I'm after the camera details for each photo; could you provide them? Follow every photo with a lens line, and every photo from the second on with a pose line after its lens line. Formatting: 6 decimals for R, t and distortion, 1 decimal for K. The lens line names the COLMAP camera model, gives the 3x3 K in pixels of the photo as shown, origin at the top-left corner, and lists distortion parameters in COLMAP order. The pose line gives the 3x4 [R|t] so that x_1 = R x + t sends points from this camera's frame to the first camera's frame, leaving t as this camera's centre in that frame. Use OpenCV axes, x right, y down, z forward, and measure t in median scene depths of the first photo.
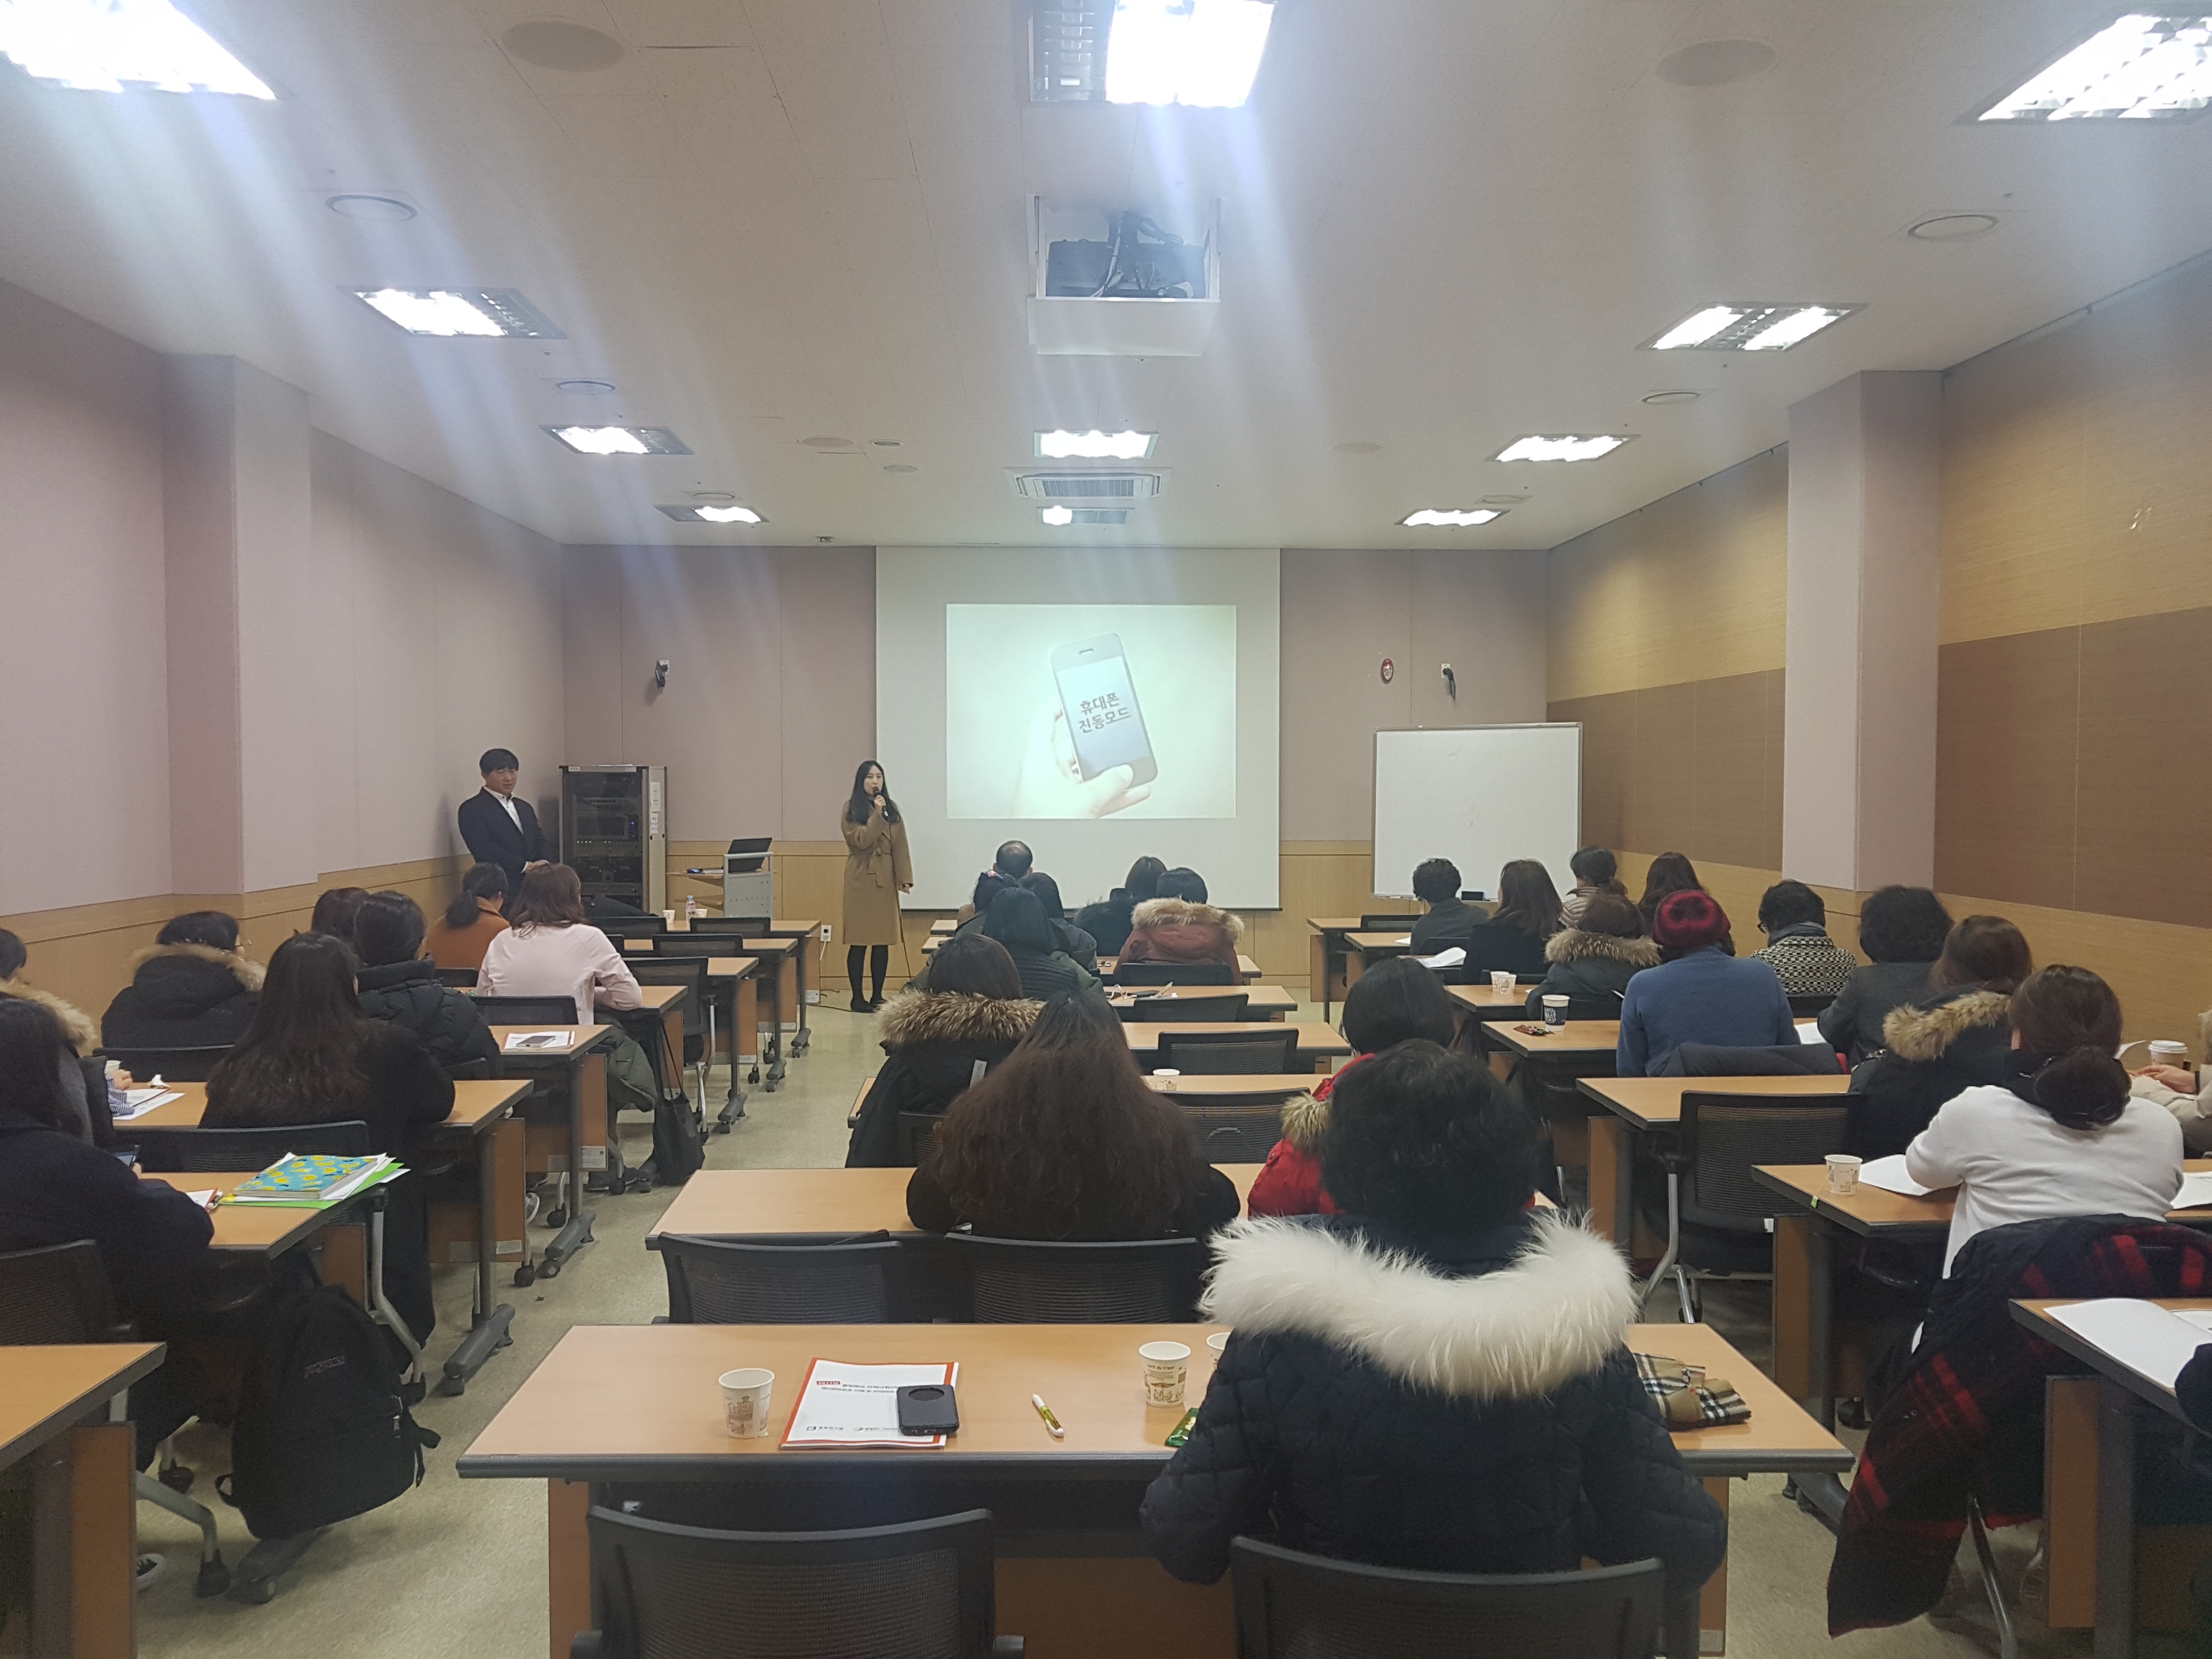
lens RADIAL K [[1757.0, 0, 1097.5], [0, 1757.0, 811.2], [0, 0, 1]] dist [-0.005027, 0.017665]
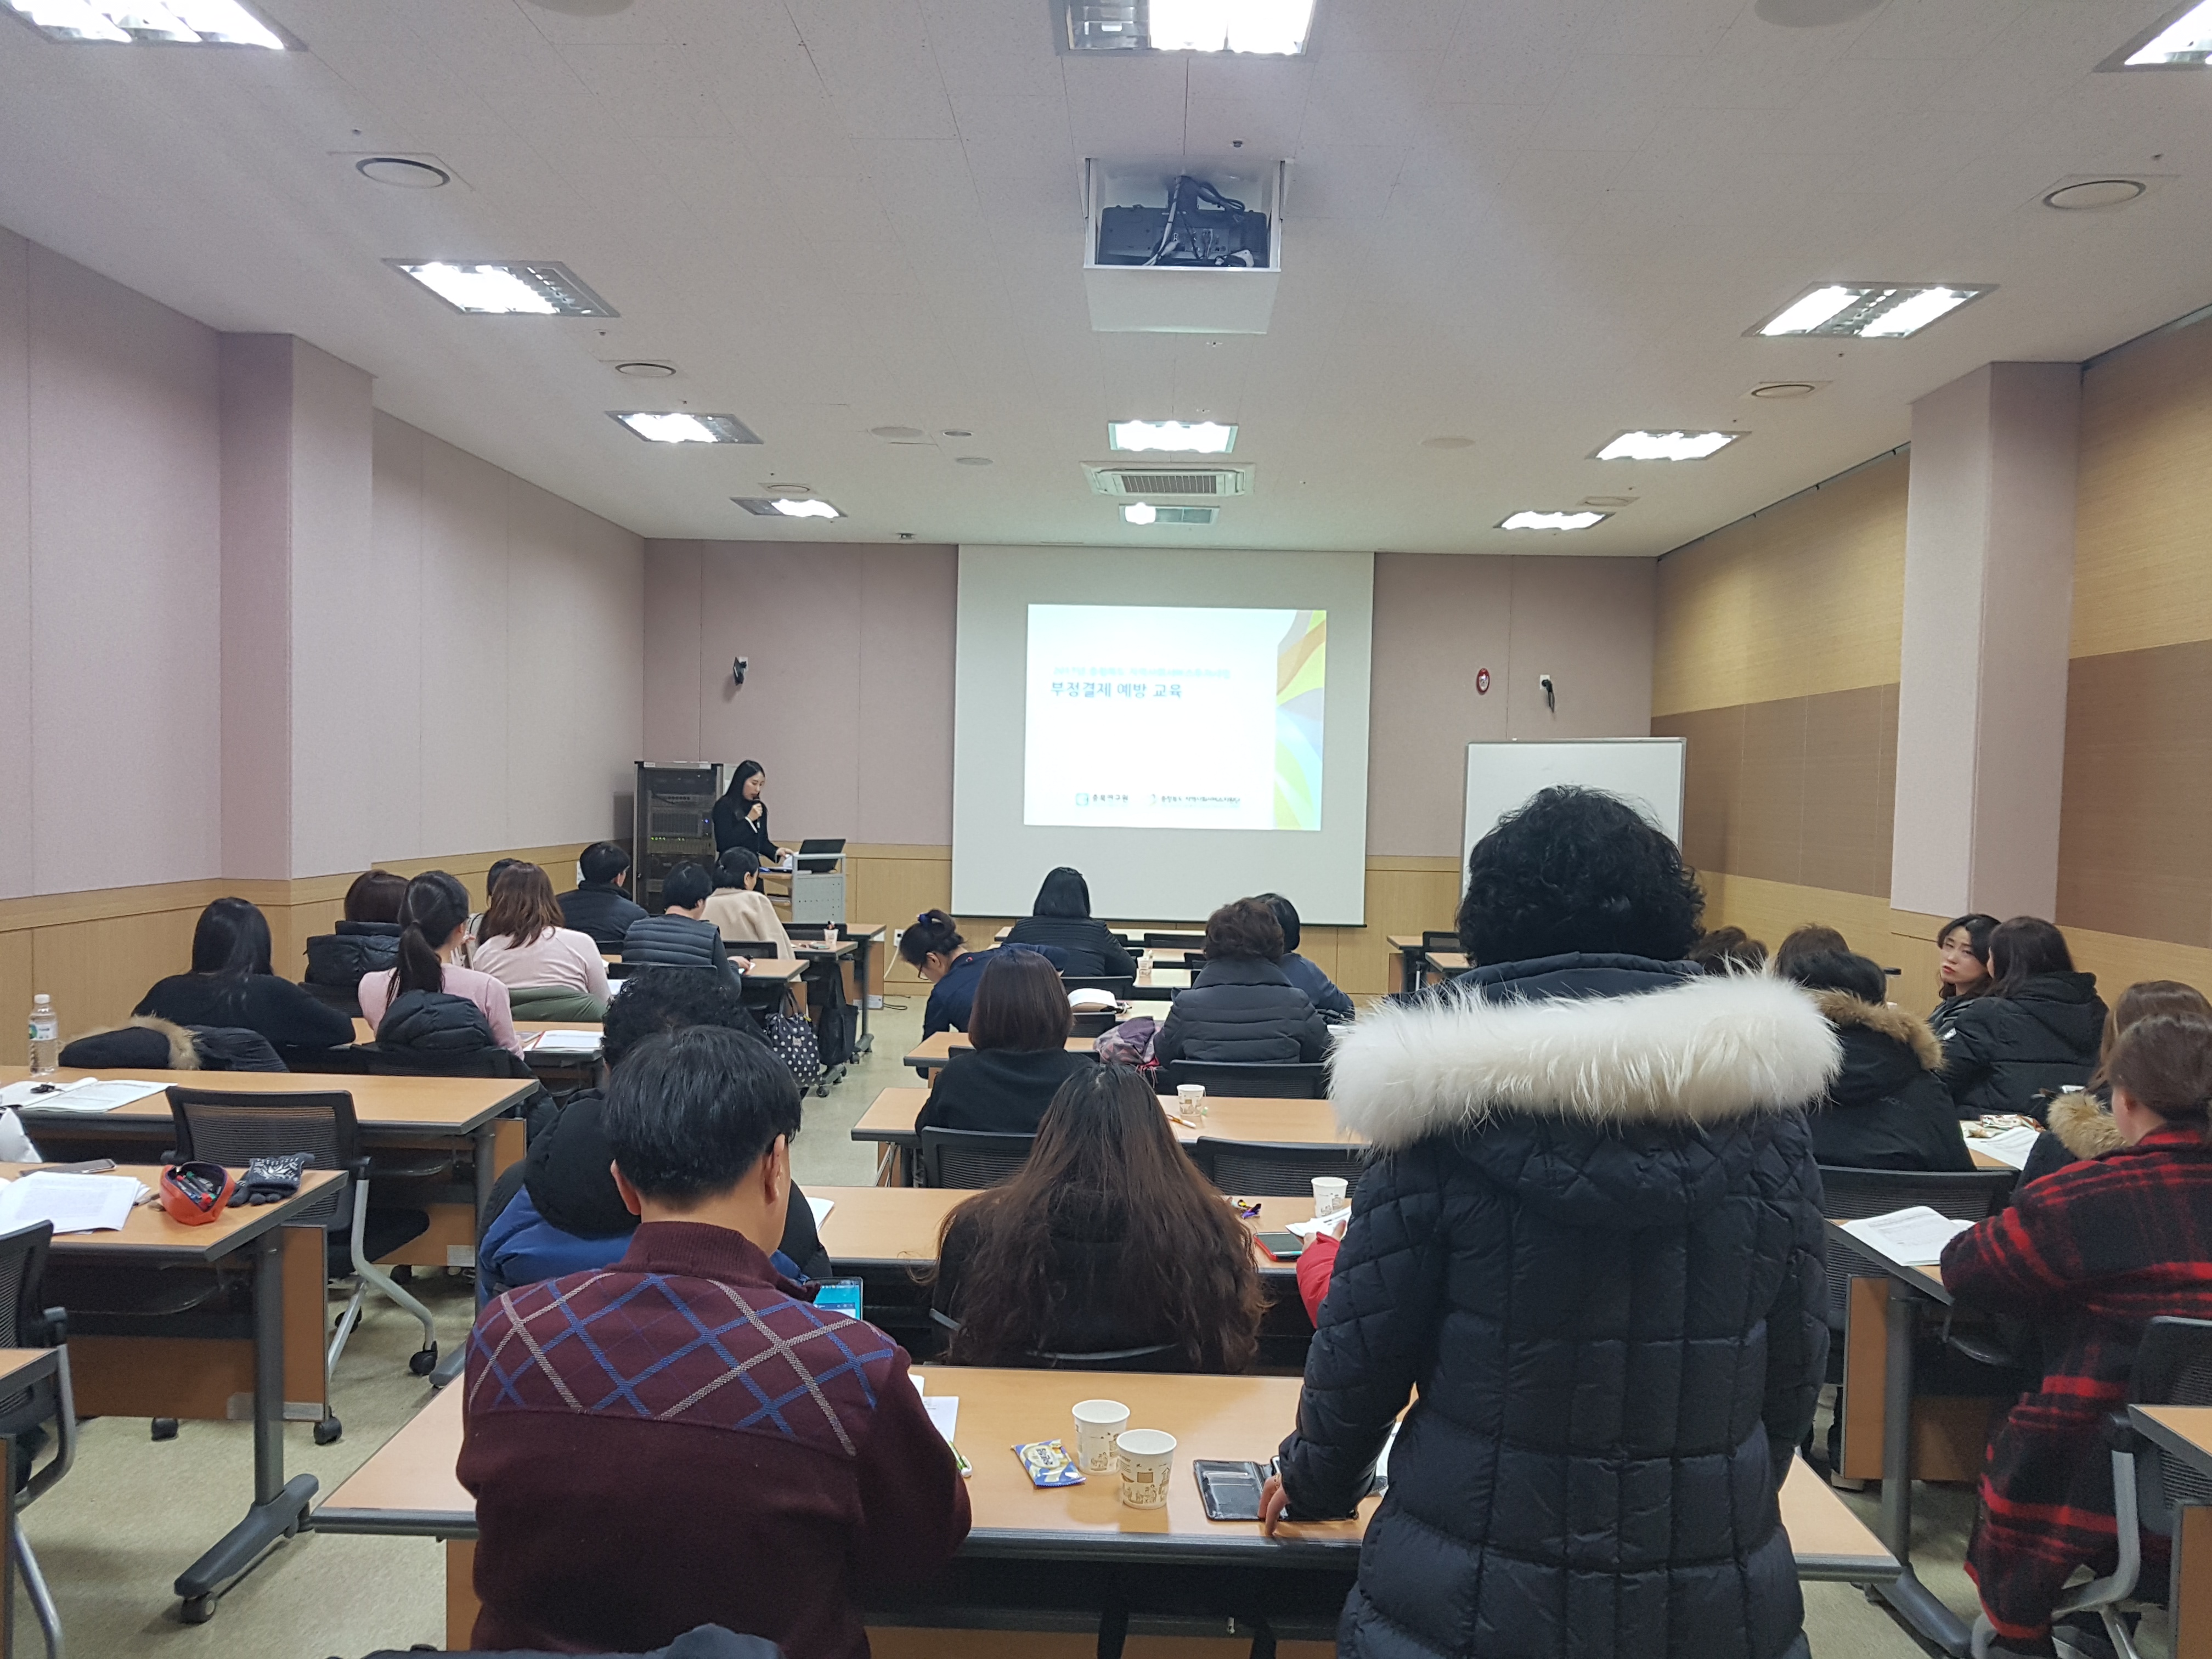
lens RADIAL K [[1757.0, 0, 1100.4], [0, 1757.0, 842.3], [0, 0, 1]] dist [-0.005027, 0.017665]
pose [[0.997824, 0.024093, -0.061369, 0.024687], [-0.023409, 0.999656, 0.011835, 0.002938], [0.061633, -0.010372, 0.998045, 0.037208]]
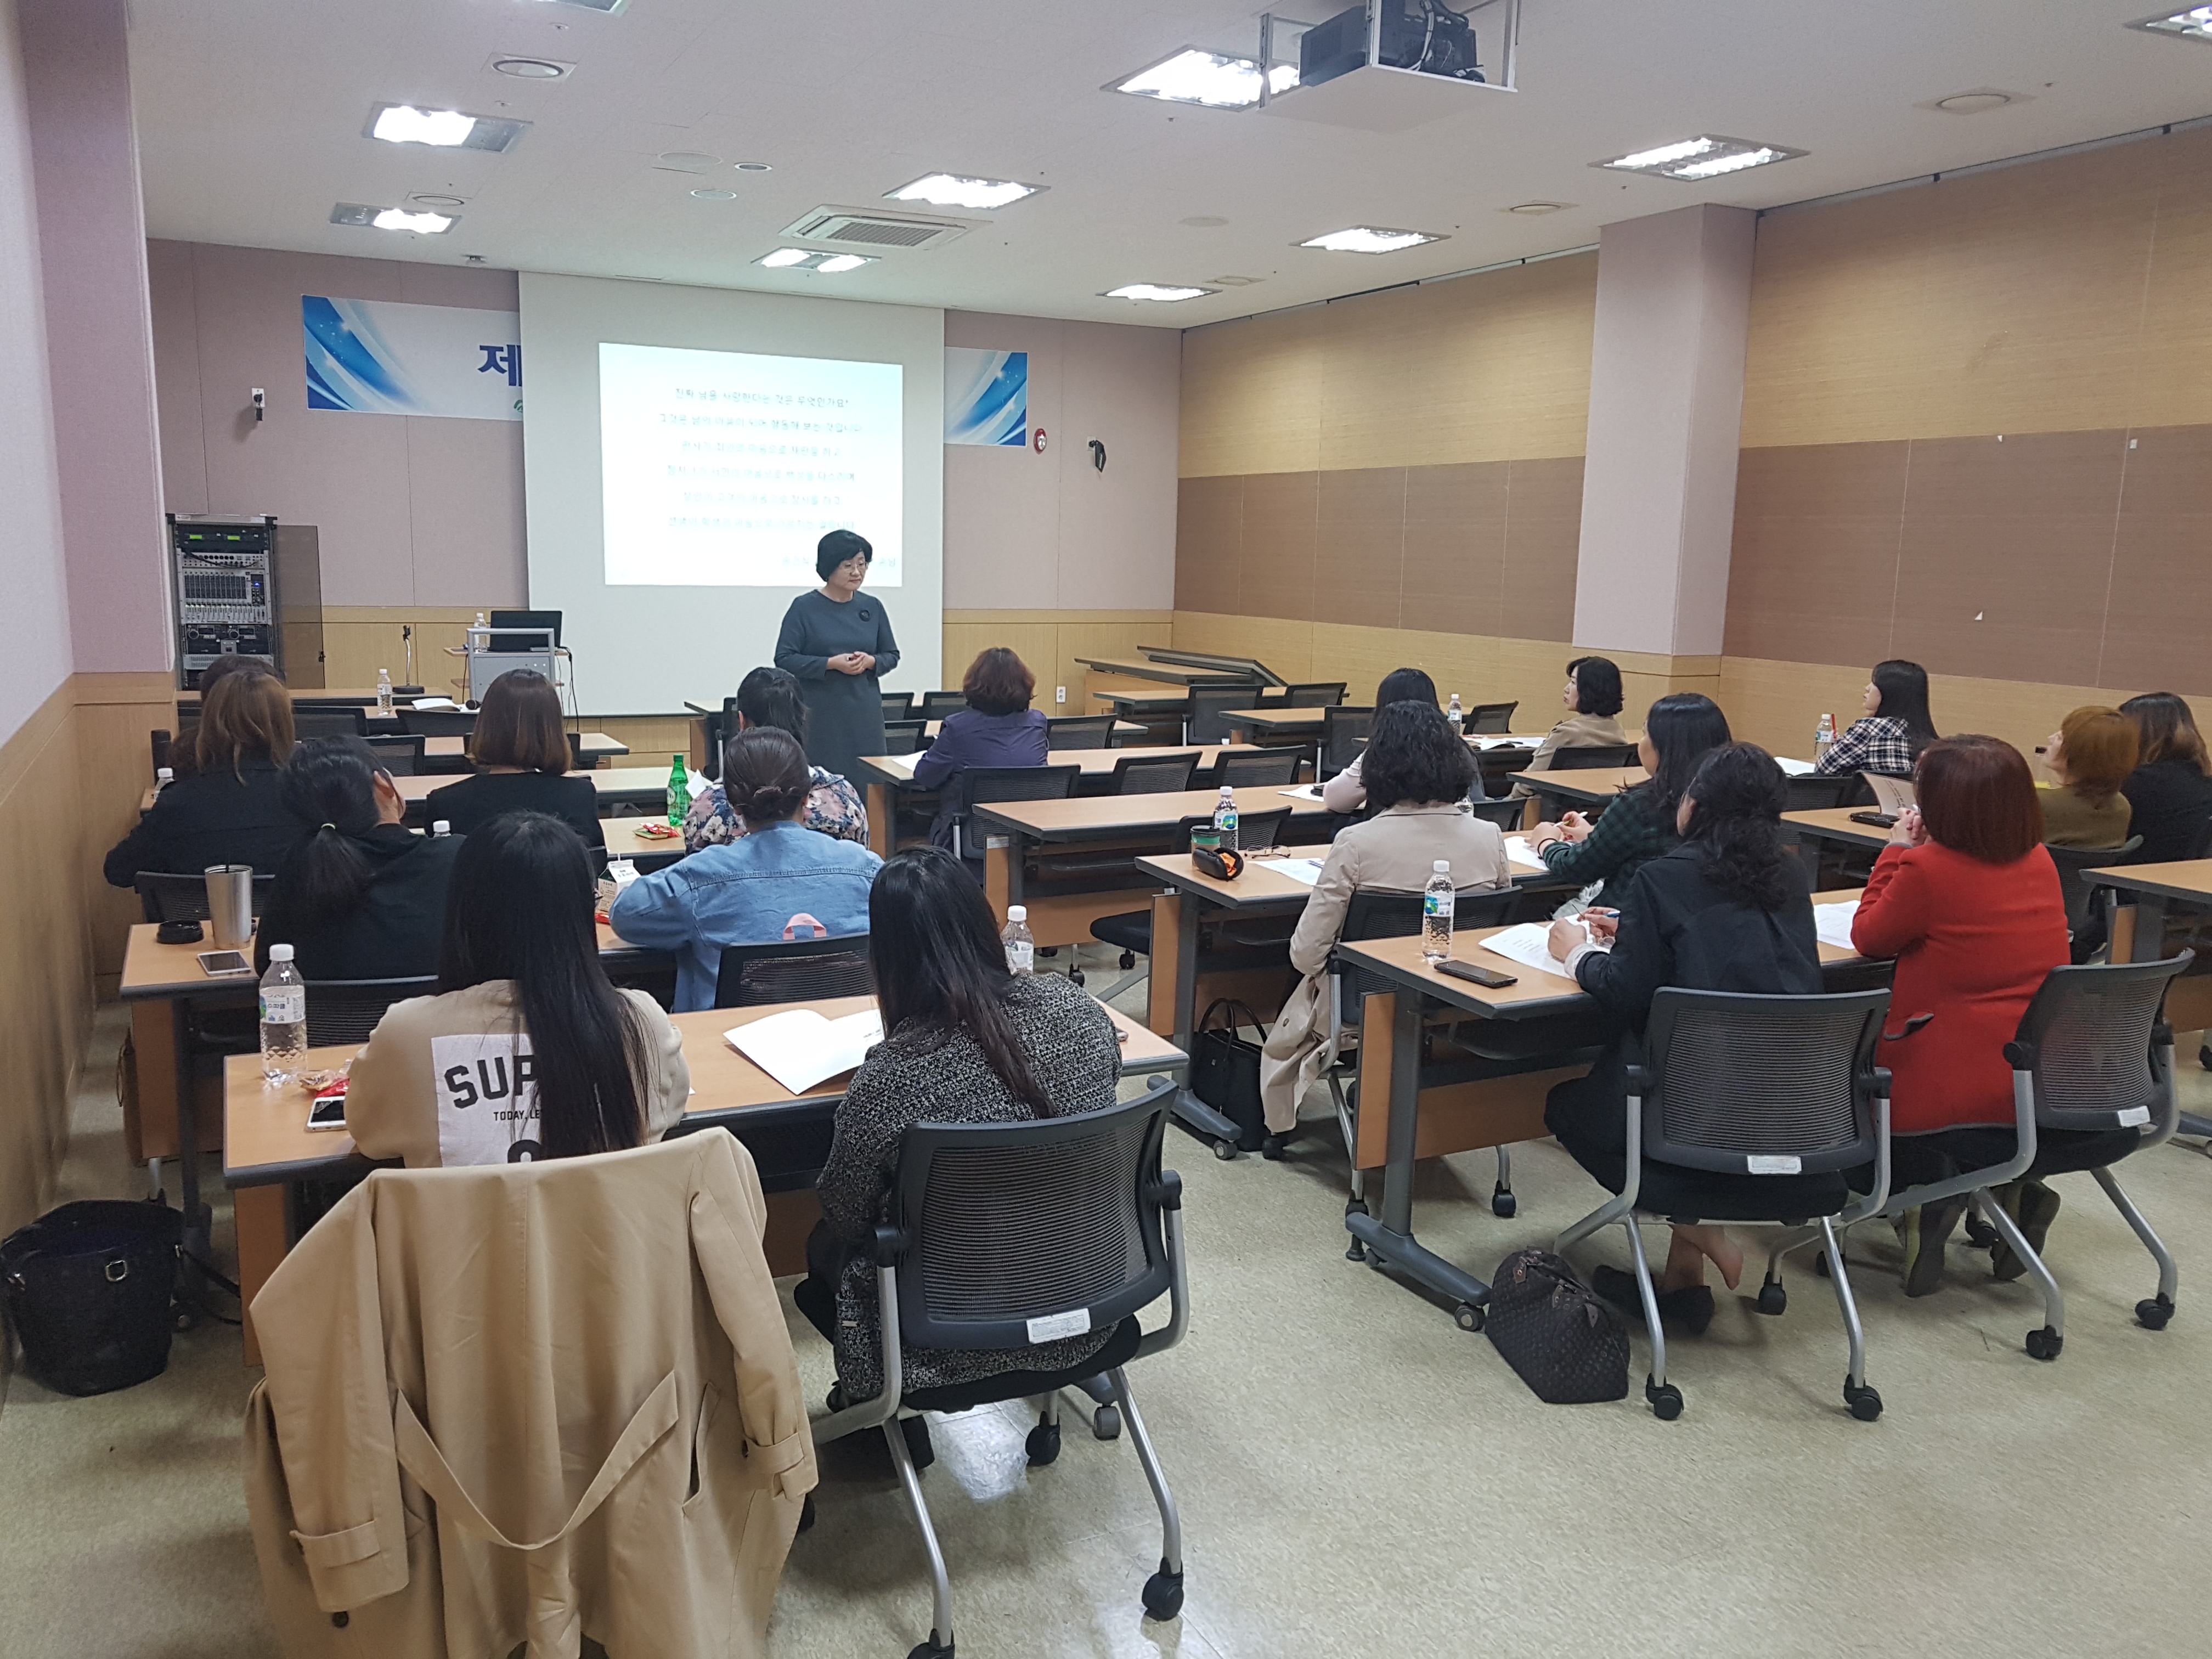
lens RADIAL K [[1757.0, 0, 1094.6], [0, 1757.0, 812.2], [0, 0, 1]] dist [-0.005027, 0.017665]
pose [[0.907536, -0.044276, 0.417633, -0.357811], [-0.012207, 0.991226, 0.131613, -0.000626], [-0.419796, -0.124541, 0.899033, 0.066883]]
